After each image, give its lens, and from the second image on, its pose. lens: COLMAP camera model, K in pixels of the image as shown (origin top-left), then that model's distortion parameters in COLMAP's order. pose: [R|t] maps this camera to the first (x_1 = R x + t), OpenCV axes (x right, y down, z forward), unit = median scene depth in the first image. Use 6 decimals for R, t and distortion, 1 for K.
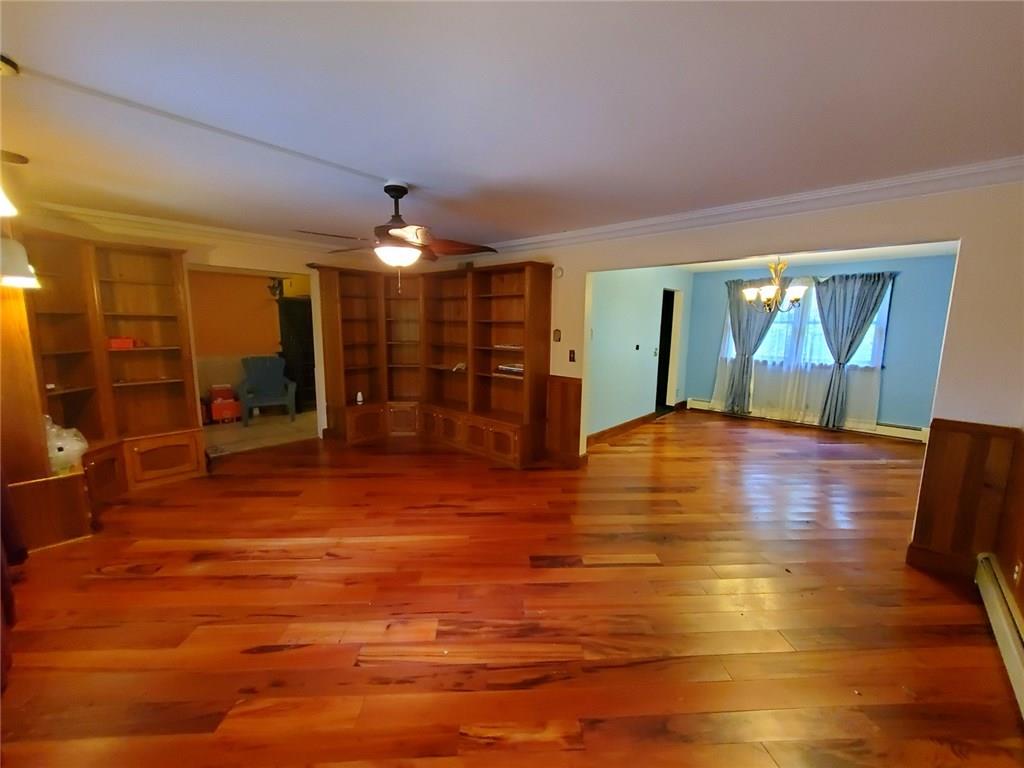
lens RADIAL K [[417.8, 0, 510.1], [0, 417.8, 382.3], [0, 0, 1]] dist [-0.002696, -0.000316]
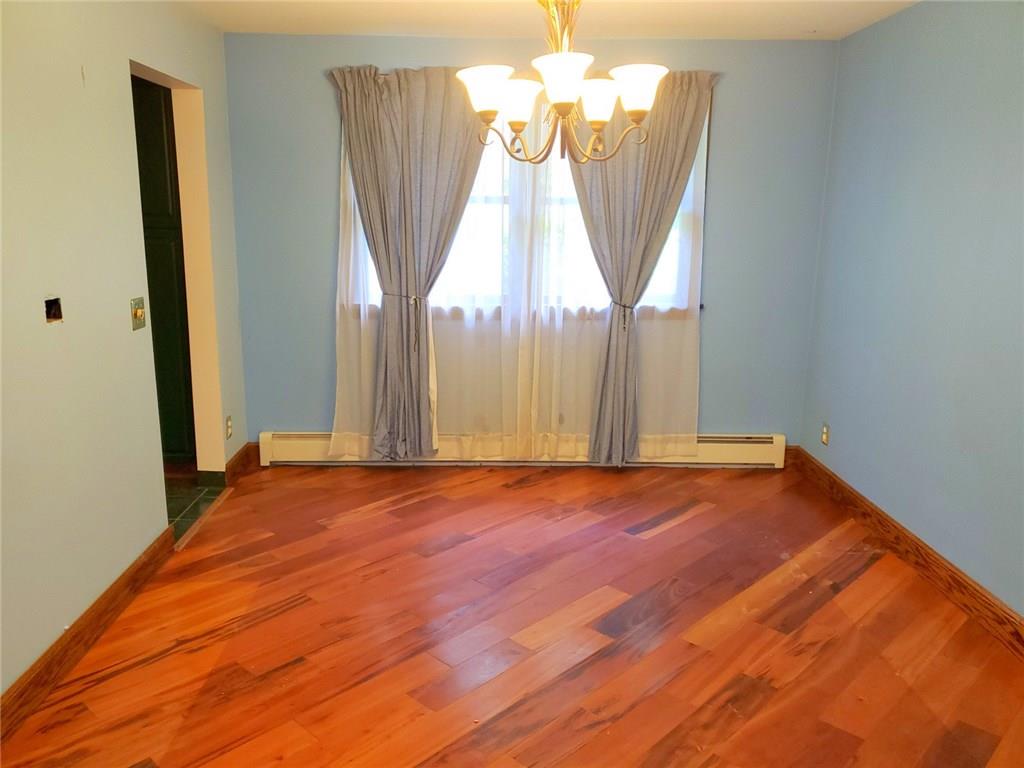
lens RADIAL K [[819.4, 0, 510.4], [0, 819.4, 384.4], [0, 0, 1]] dist [0.060203, -0.006255]
pose [[0.725645, -0.152802, 0.670888, 0.161401], [0.096546, 0.987995, 0.120601, -0.069077], [-0.681263, -0.022742, 0.731686, 0.456391]]
